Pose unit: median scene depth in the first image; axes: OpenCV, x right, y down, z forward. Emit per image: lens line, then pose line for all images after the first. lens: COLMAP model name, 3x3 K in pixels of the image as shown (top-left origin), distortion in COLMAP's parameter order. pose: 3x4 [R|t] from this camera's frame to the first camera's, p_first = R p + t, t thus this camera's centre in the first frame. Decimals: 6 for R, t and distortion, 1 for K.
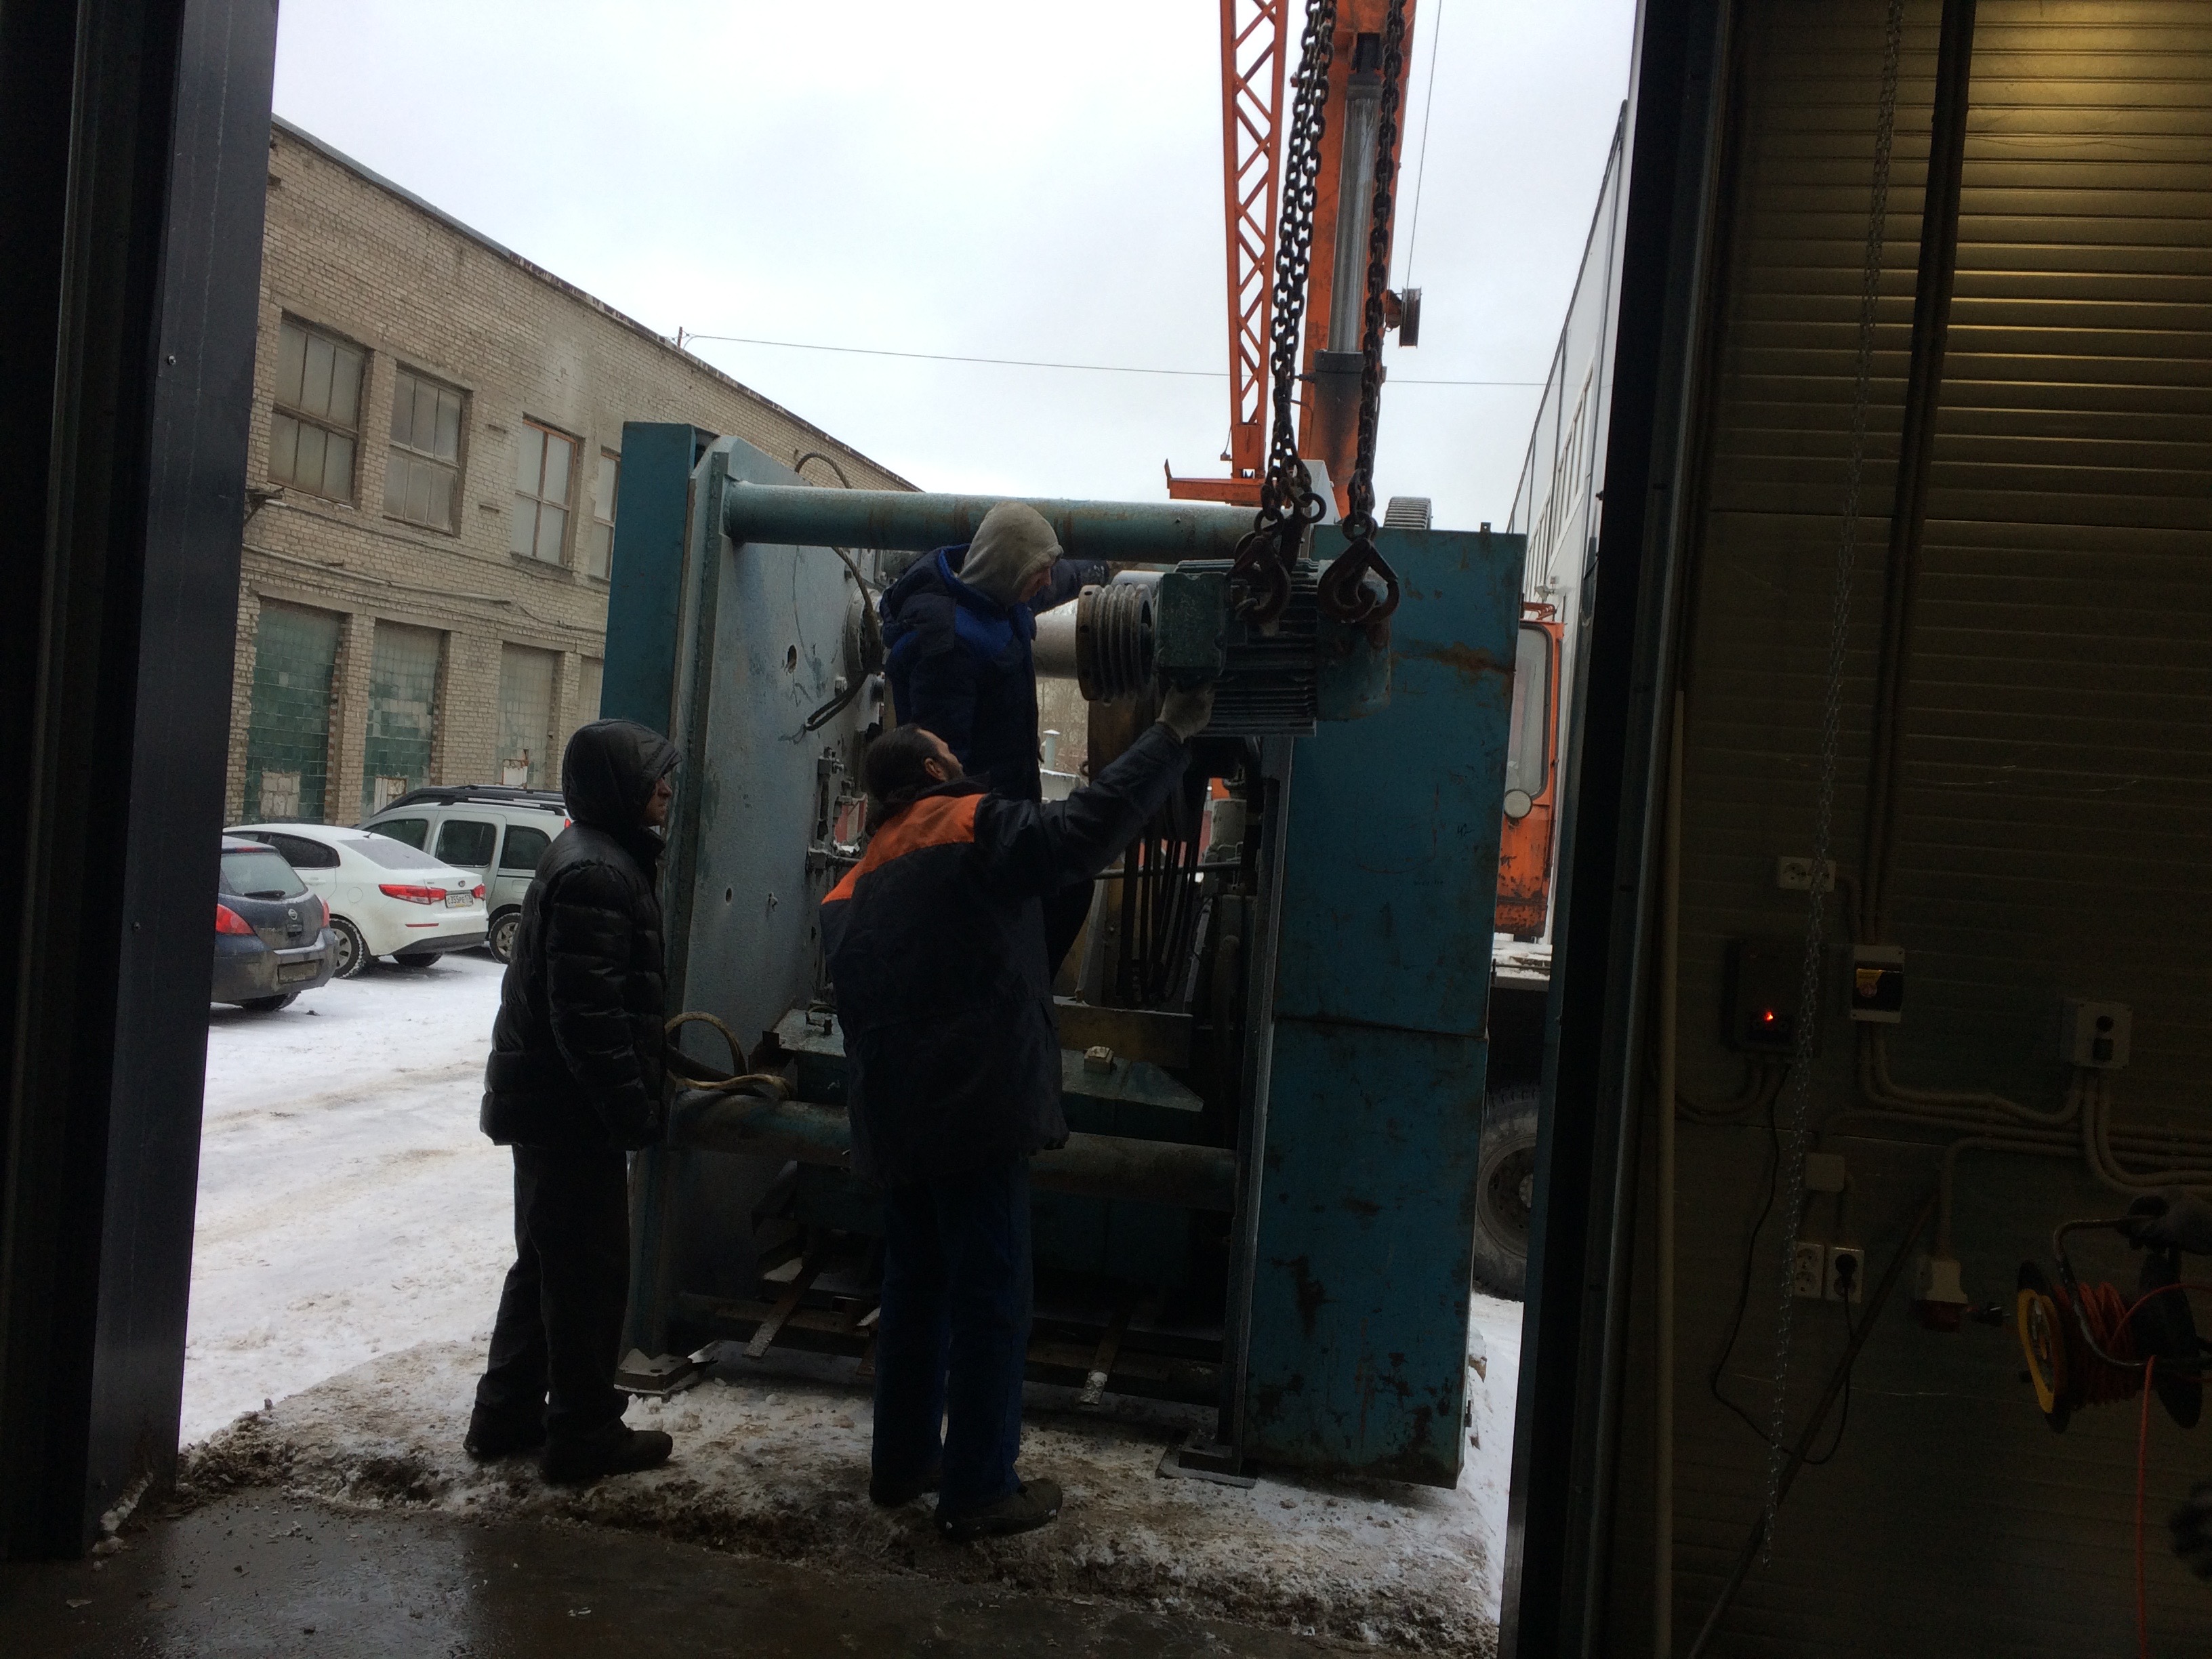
lens RADIAL K [[1885.4, 0, 1051.1], [0, 1885.4, 849.0], [0, 0, 1]] dist [0.120762, -0.126678]
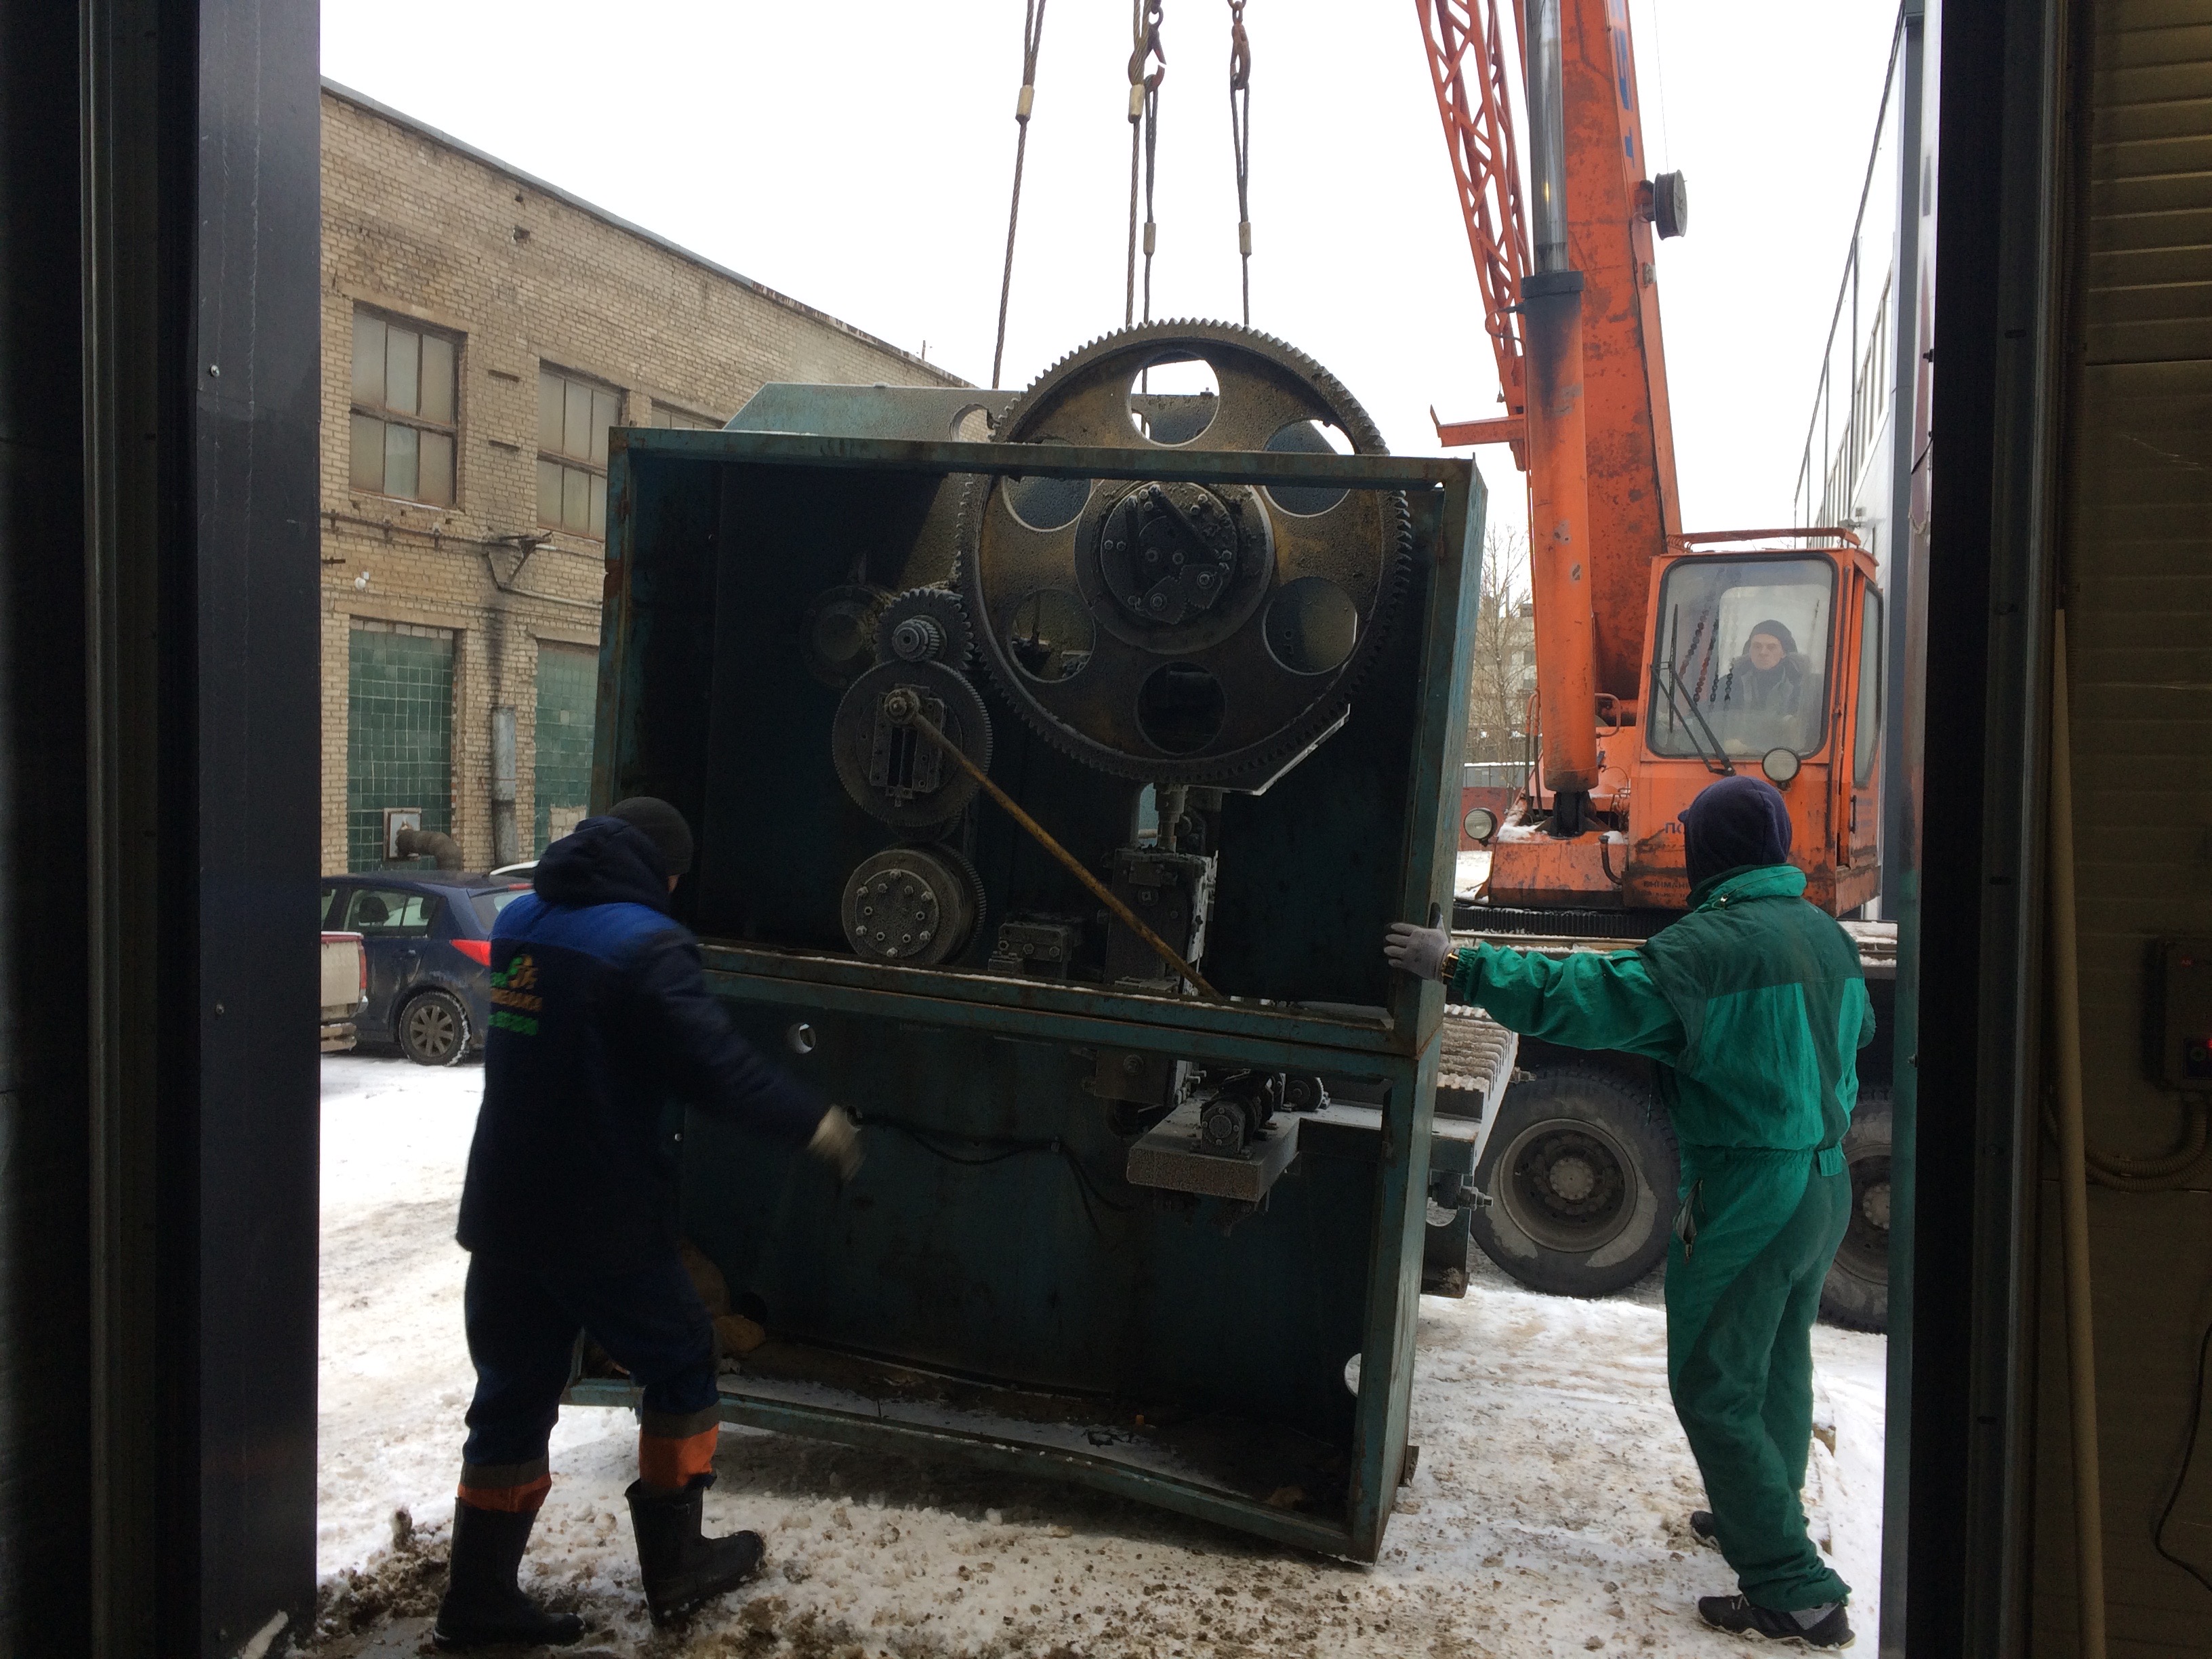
lens RADIAL K [[1885.4, 0, 1071.4], [0, 1885.4, 836.3], [0, 0, 1]] dist [0.120762, -0.126678]
pose [[0.988743, -0.057899, -0.137969, 0.050148], [0.057353, 0.998322, -0.007931, -0.008860], [0.138197, -0.000071, 0.990405, 0.205411]]
